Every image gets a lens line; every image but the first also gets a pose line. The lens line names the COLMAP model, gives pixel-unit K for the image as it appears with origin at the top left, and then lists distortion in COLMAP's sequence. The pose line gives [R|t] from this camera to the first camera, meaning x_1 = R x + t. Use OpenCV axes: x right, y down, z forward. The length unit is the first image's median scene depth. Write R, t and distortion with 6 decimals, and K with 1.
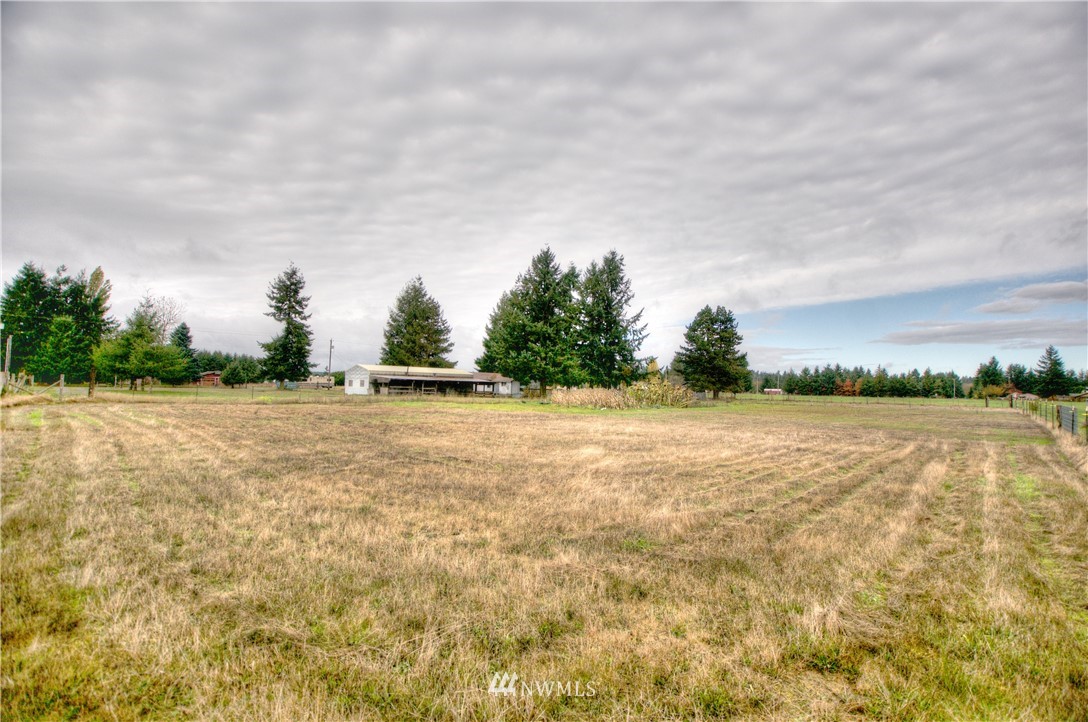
lens RADIAL K [[489.8, 0, 544.0], [0, 489.8, 361.0], [0, 0, 1]] dist [0.000459, -0.009066]
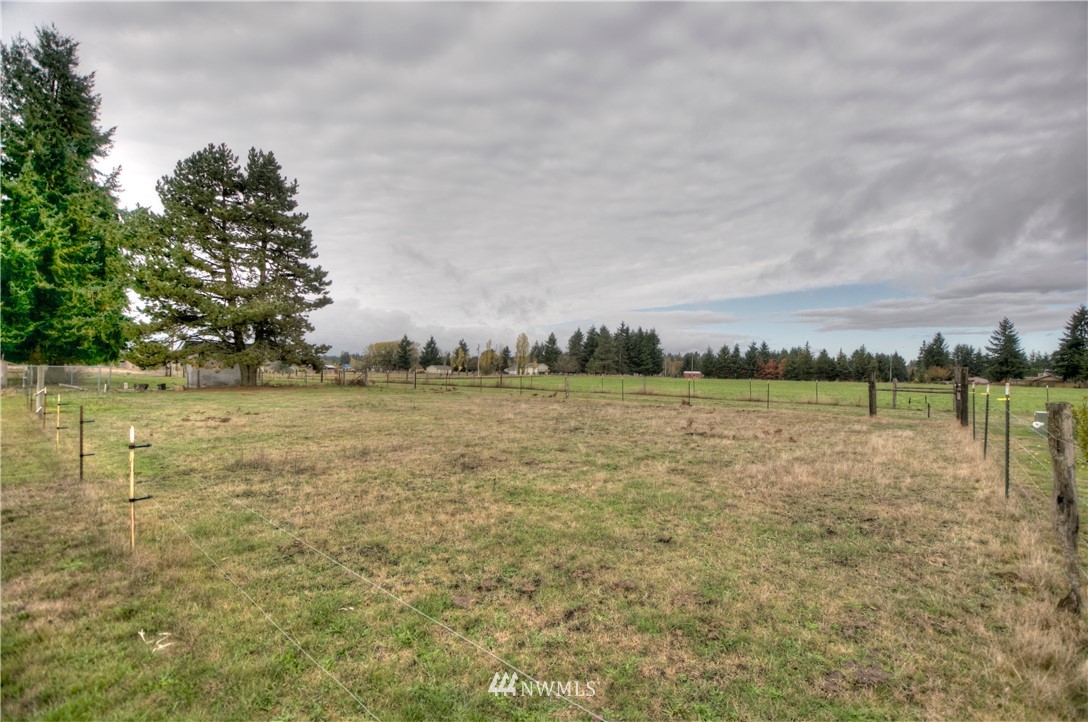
lens RADIAL K [[477.4, 0, 545.7], [0, 477.4, 358.0], [0, 0, 1]] dist [-0.000332, -0.009861]
pose [[0.998739, 0.003362, 0.050097, 0.196552], [-0.004604, 0.999684, 0.024710, 0.016290], [-0.049998, -0.024909, 0.998439, 0.204726]]
